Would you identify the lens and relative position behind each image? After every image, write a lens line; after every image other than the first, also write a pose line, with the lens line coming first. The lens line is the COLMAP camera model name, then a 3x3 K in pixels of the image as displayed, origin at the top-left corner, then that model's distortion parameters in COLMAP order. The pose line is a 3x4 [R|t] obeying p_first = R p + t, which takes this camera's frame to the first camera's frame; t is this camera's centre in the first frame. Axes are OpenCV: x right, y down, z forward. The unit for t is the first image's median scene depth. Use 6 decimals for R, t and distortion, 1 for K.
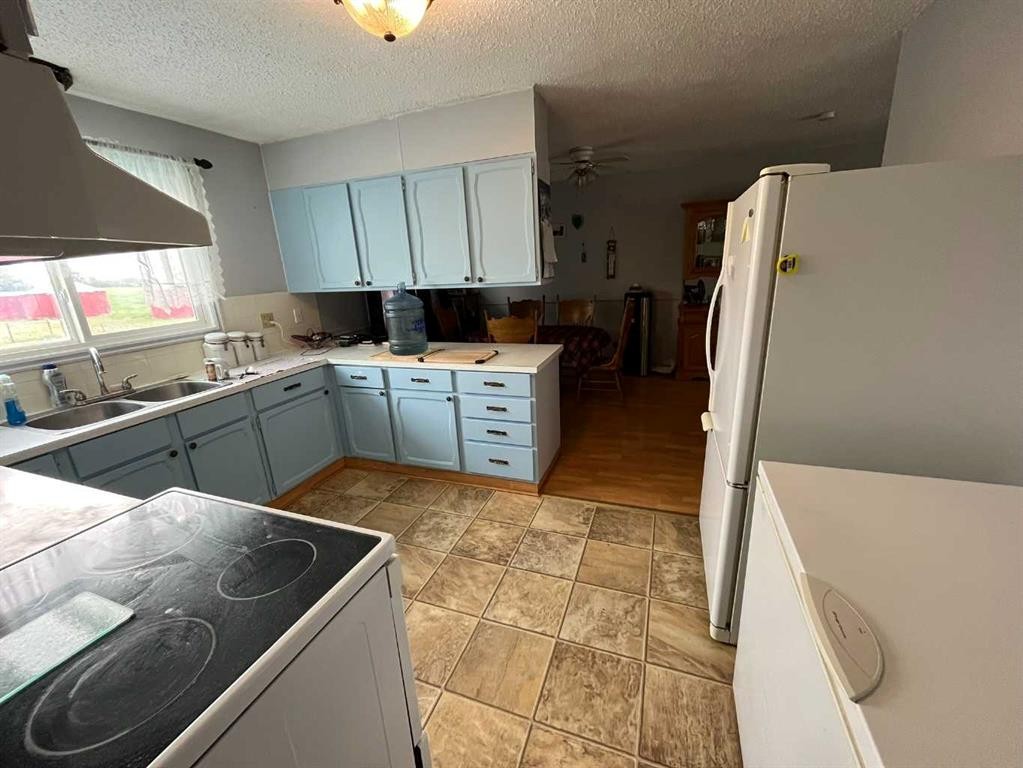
lens RADIAL K [[414.7, 0, 510.6], [0, 414.7, 382.5], [0, 0, 1]] dist [-0.001337, -0.000443]
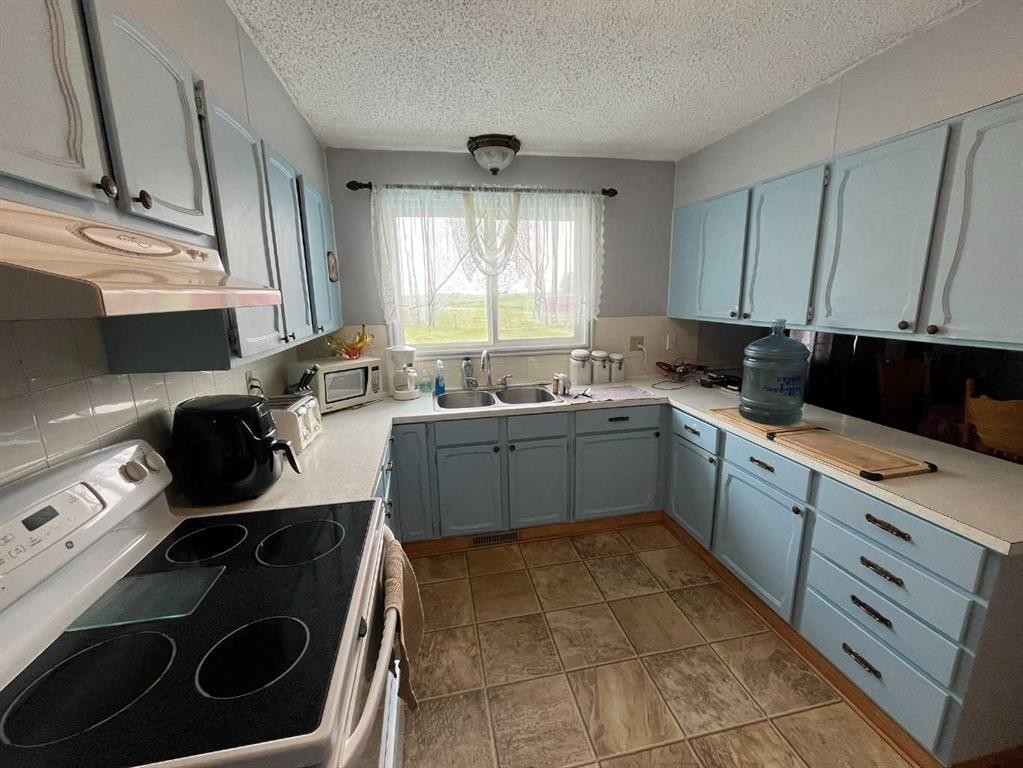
lens RADIAL K [[414.7, 0, 510.6], [0, 414.7, 382.5], [0, 0, 1]] dist [-0.001337, -0.000443]
pose [[0.527214, 0.218425, -0.821179, 0.093503], [-0.242542, 0.964877, 0.100930, -0.102562], [0.814382, 0.145958, 0.561674, 0.260463]]
